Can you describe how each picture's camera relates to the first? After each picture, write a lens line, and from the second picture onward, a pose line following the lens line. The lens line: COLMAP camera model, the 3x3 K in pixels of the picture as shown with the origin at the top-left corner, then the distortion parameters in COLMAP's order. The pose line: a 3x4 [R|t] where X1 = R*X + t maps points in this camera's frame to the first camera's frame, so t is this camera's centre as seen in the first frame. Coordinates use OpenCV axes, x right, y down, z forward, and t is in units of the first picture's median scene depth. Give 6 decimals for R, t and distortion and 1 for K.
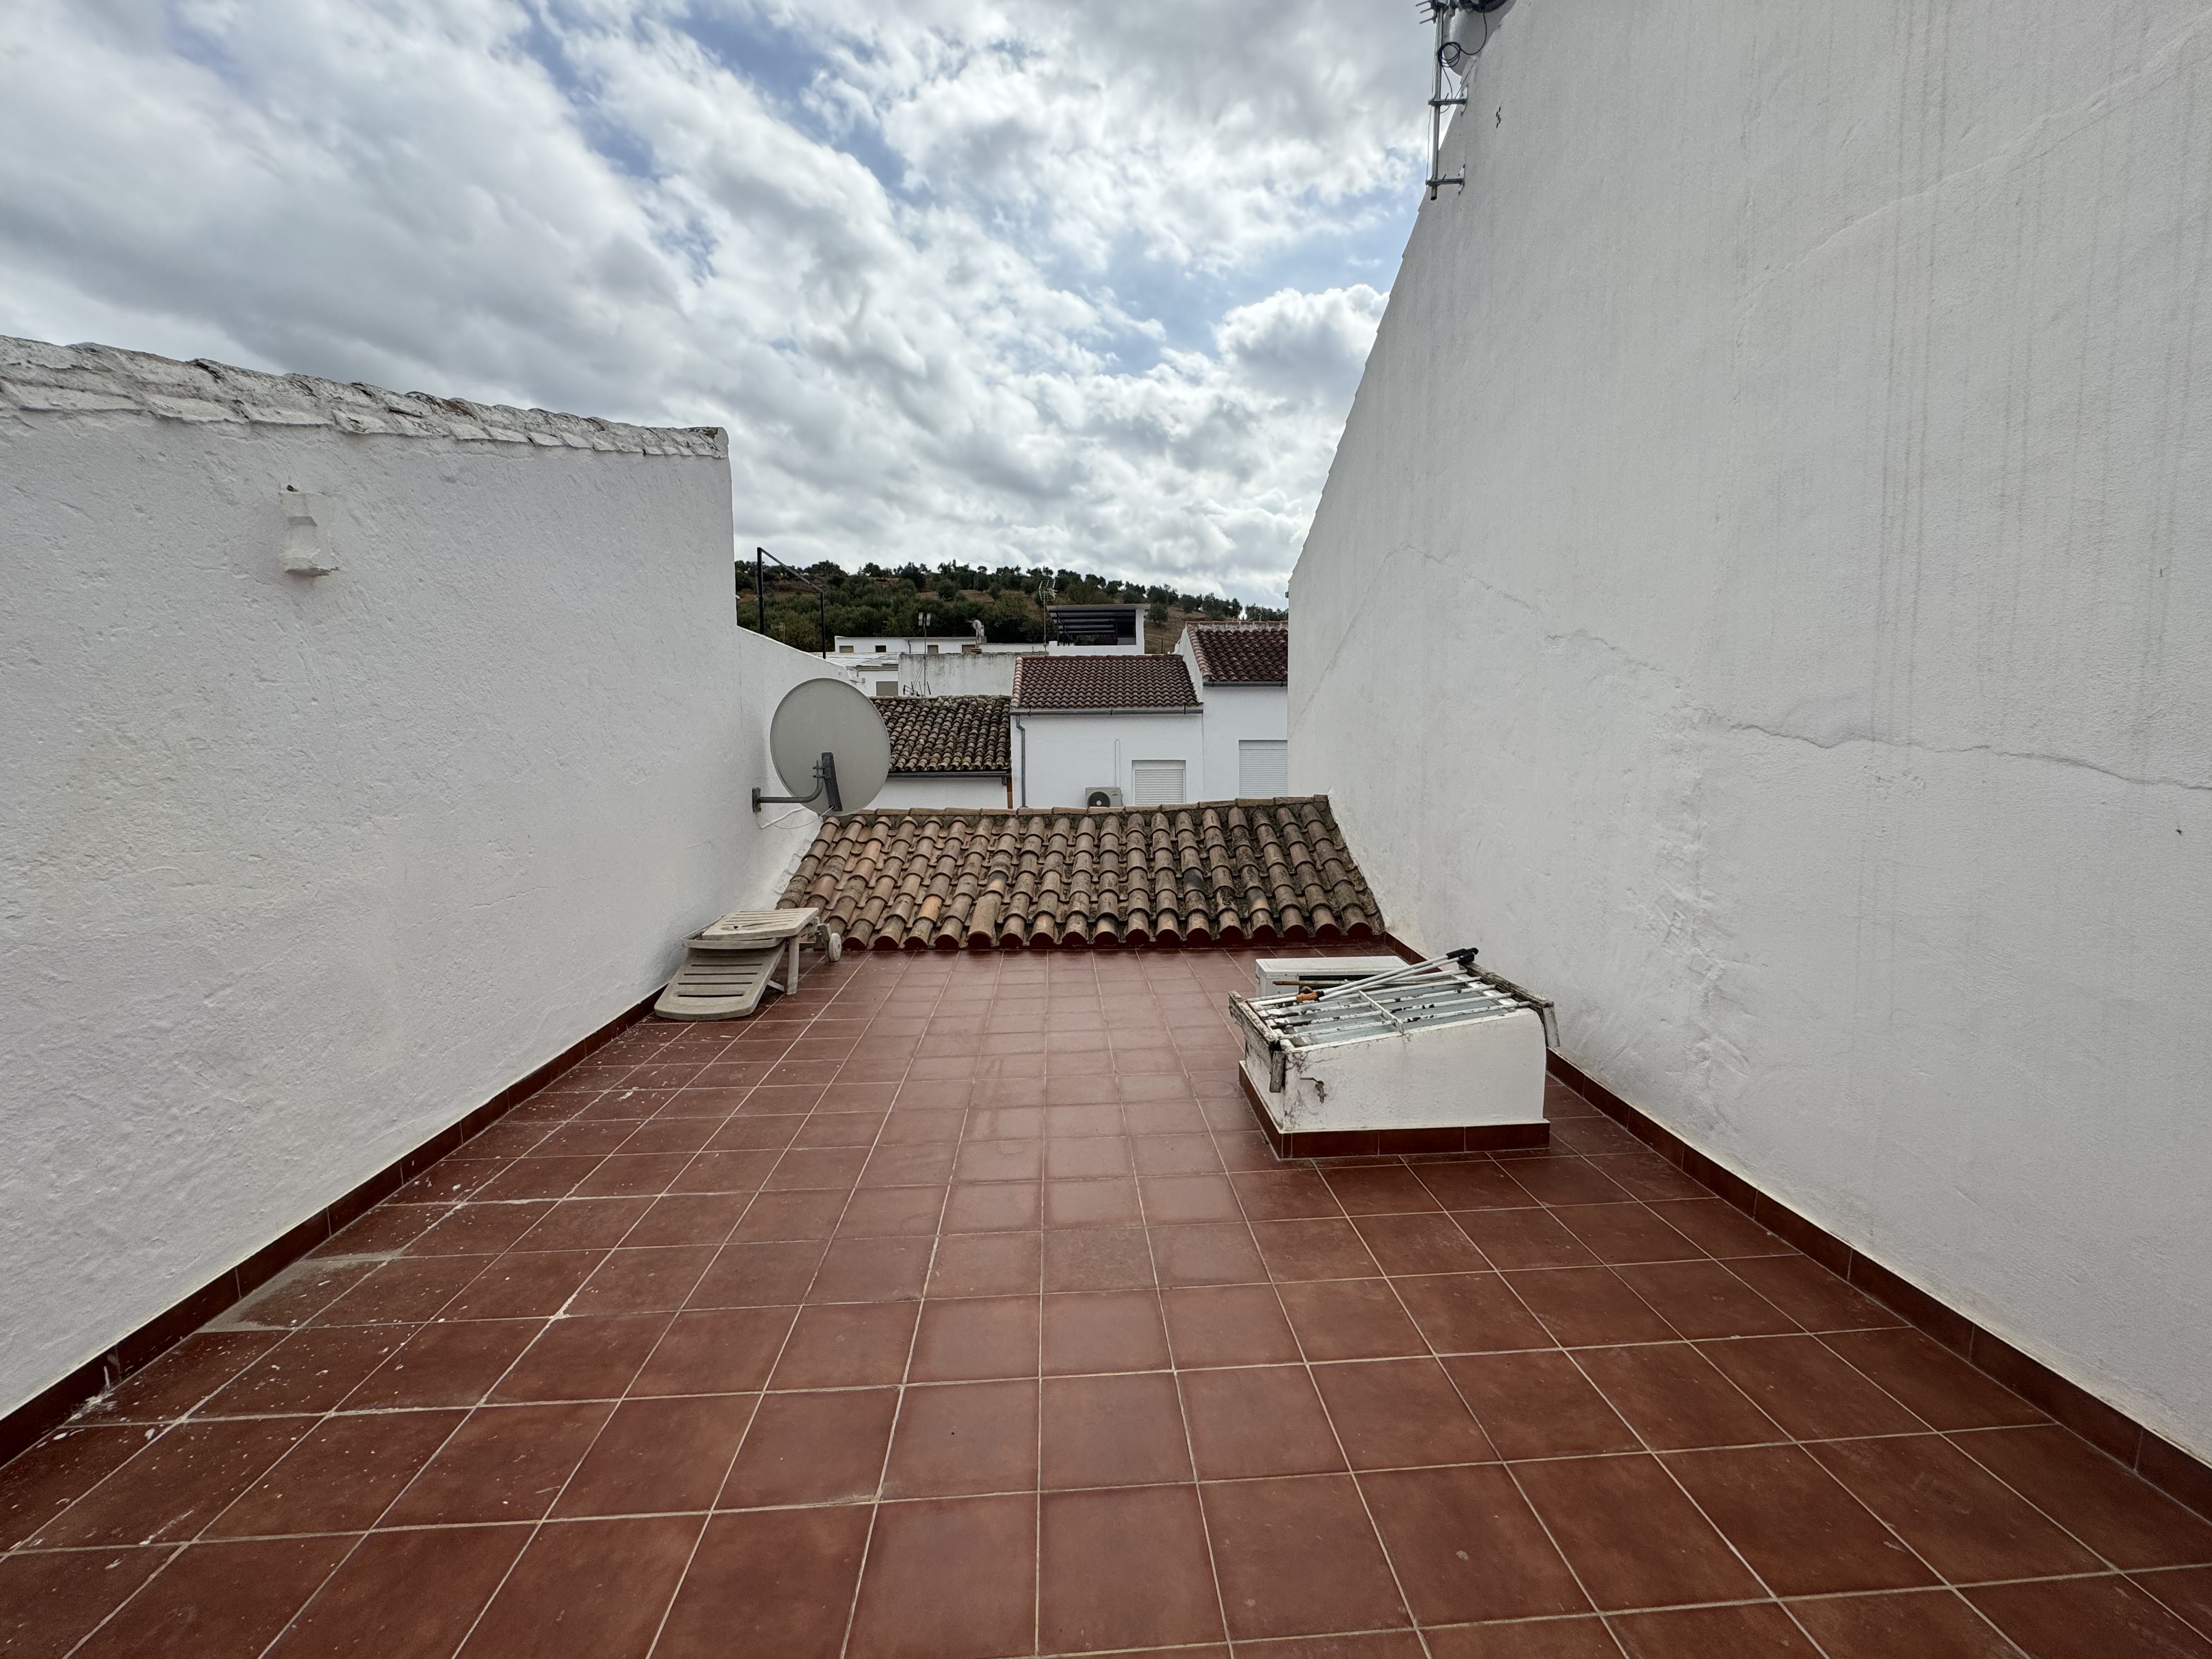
lens RADIAL K [[883.0, 0, 1104.3], [0, 883.0, 830.9], [0, 0, 1]] dist [-0.002742, 0.000746]
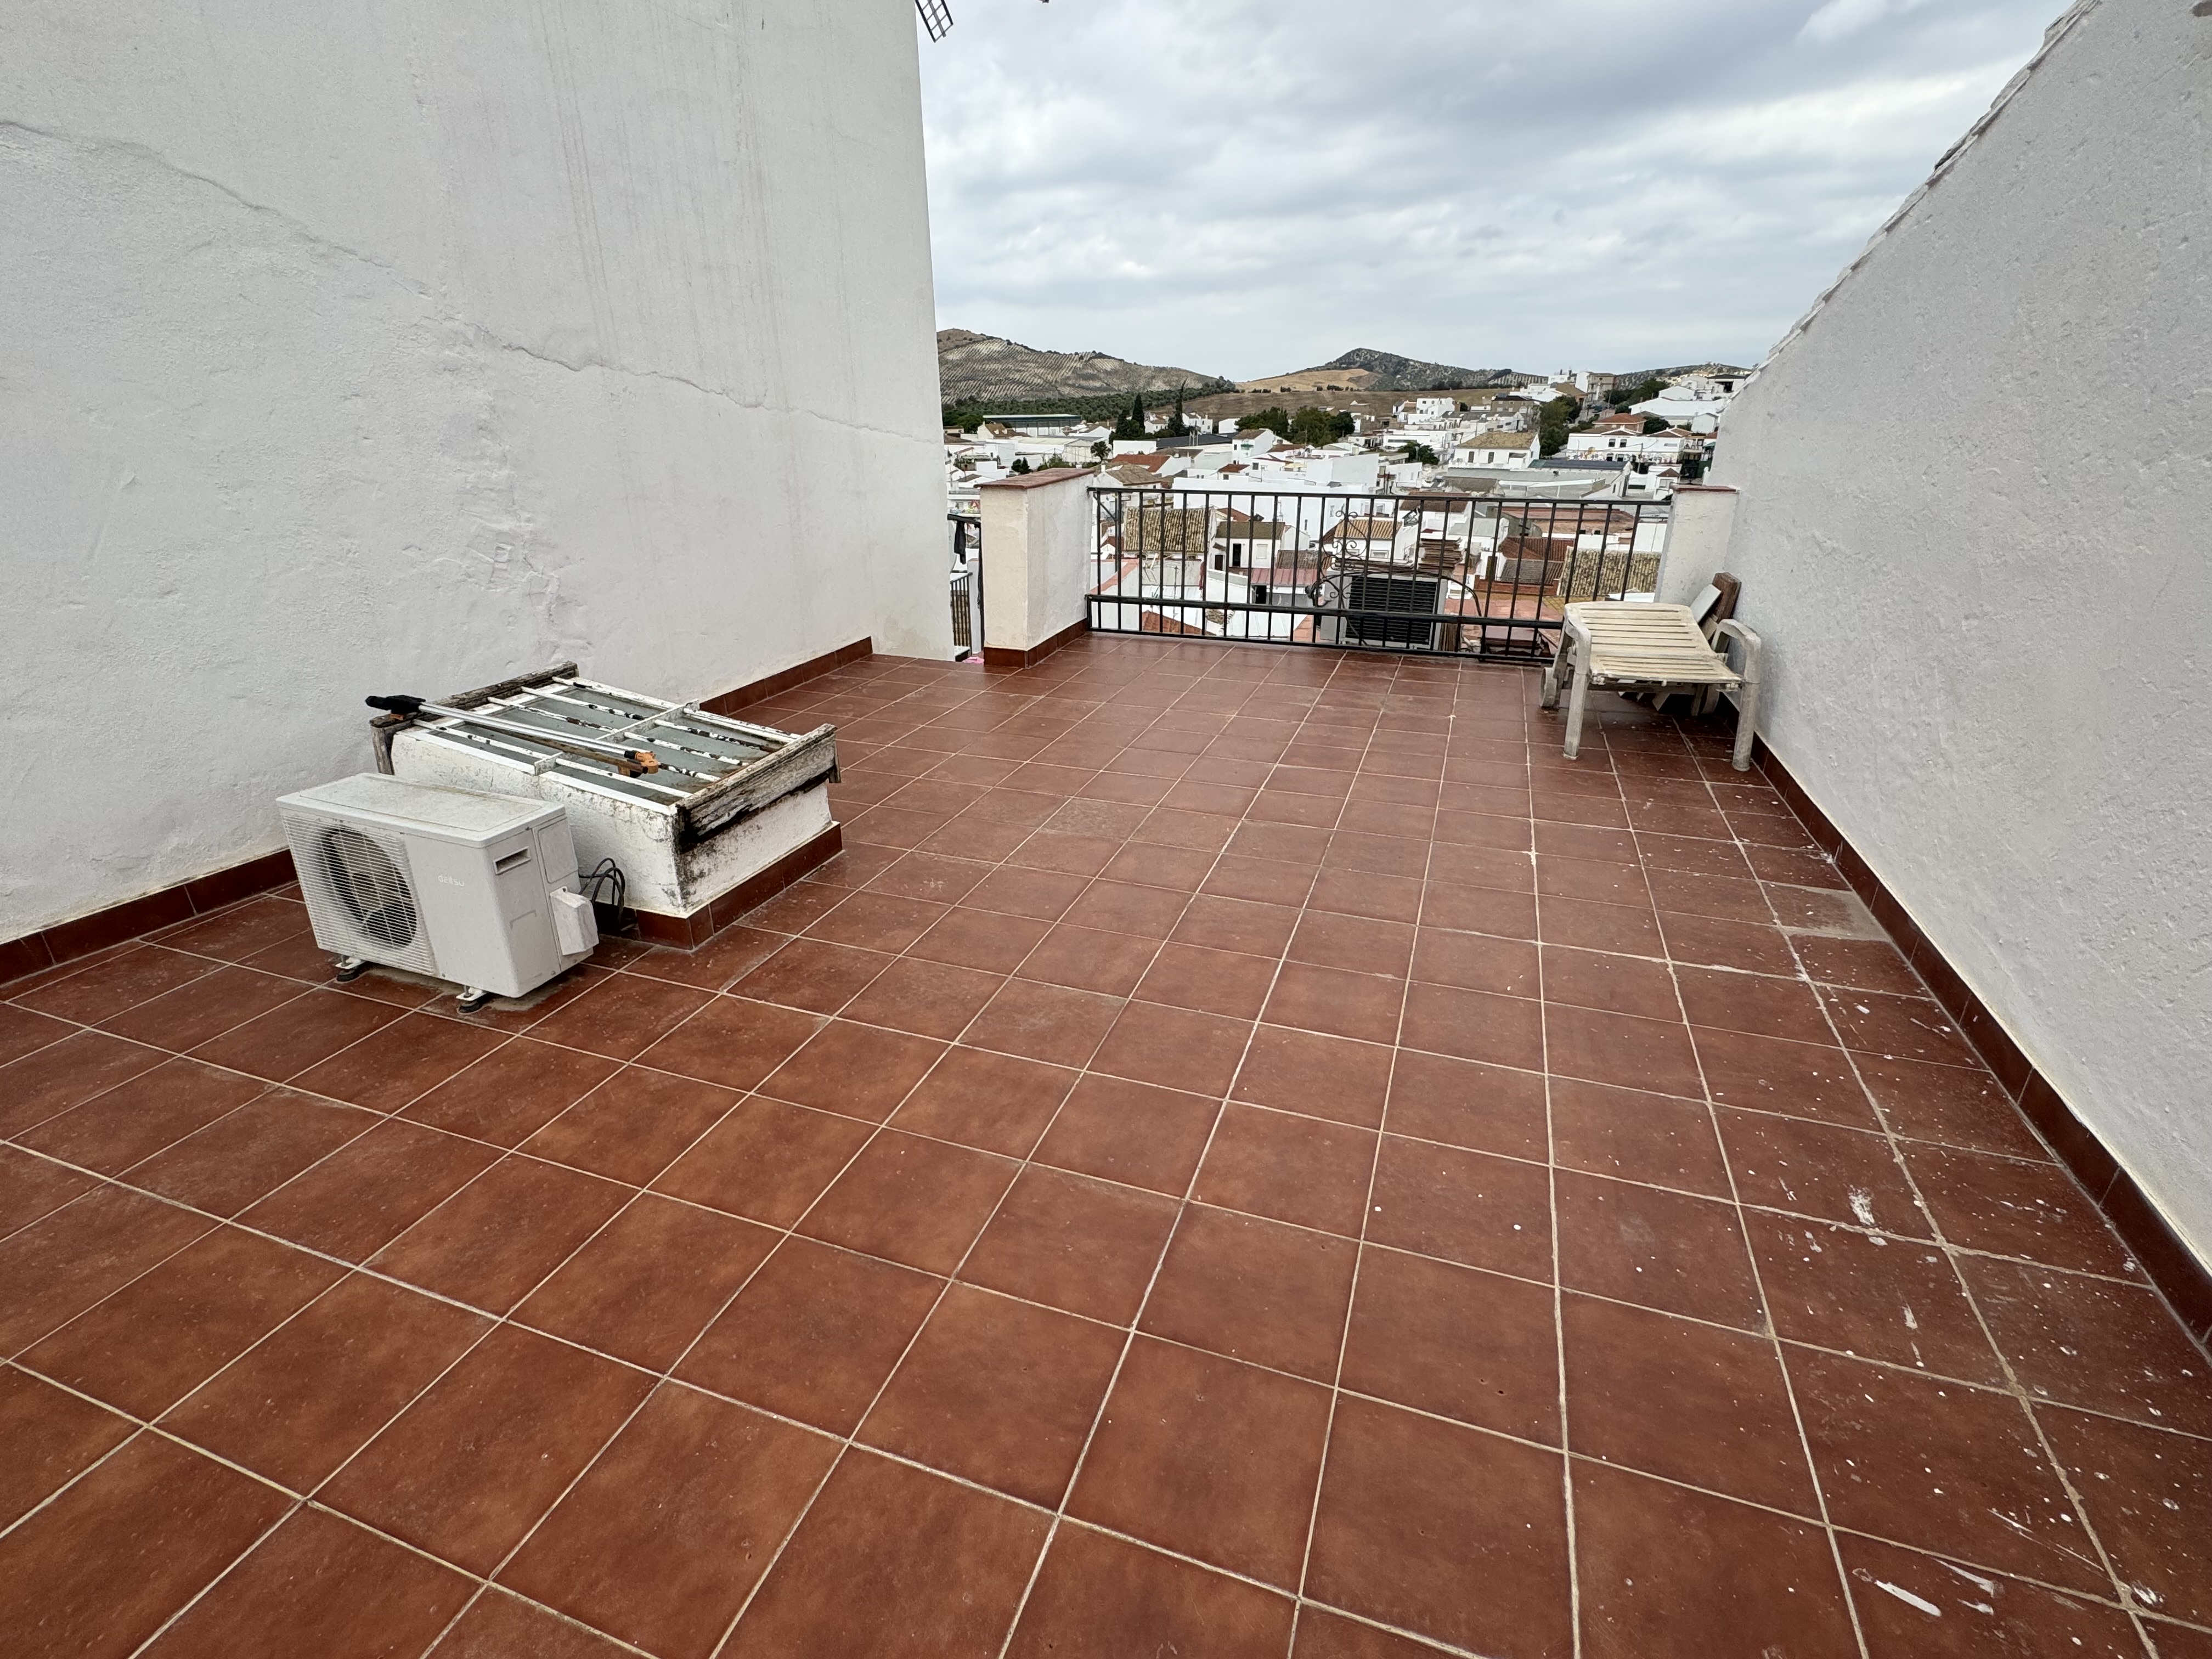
lens RADIAL K [[1066.8, 0, 1099.2], [0, 1066.8, 837.0], [0, 0, 1]] dist [-0.002164, -0.000326]
pose [[-0.919928, -0.138651, 0.366753, -0.476475], [0.047852, 0.888693, 0.455998, -0.136063], [-0.389155, 0.437035, -0.810900, 1.904764]]
